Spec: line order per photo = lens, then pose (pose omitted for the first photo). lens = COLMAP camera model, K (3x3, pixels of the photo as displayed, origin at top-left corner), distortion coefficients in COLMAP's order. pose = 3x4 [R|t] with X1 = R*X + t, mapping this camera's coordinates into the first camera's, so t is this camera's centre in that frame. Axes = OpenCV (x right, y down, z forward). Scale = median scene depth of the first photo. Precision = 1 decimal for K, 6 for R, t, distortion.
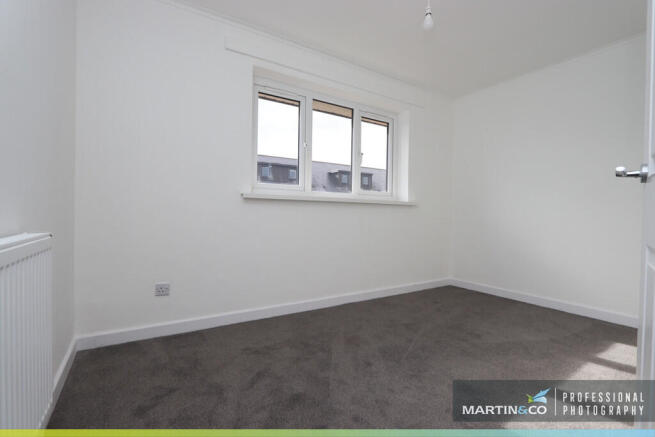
lens RADIAL K [[302.7, 0, 324.1], [0, 302.7, 221.3], [0, 0, 1]] dist [-0.024315, -0.000188]
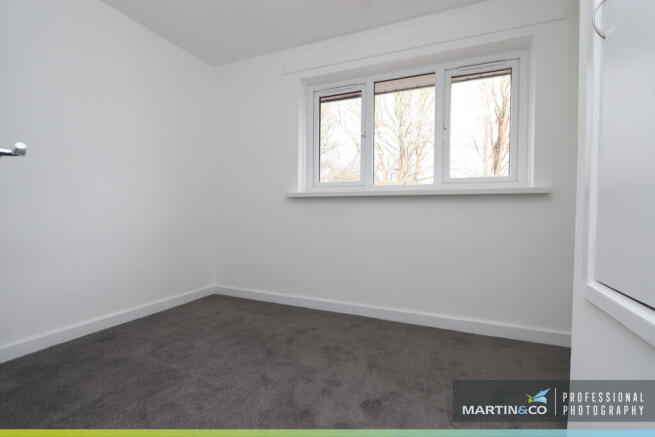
lens RADIAL K [[302.7, 0, 326.3], [0, 302.7, 219.3], [0, 0, 1]] dist [-0.024315, -0.000188]
pose [[0.536040, 0.014312, -0.844071, 0.600749], [-0.022503, 0.999743, 0.002661, 0.004902], [0.843892, 0.017568, 0.536225, 0.369383]]
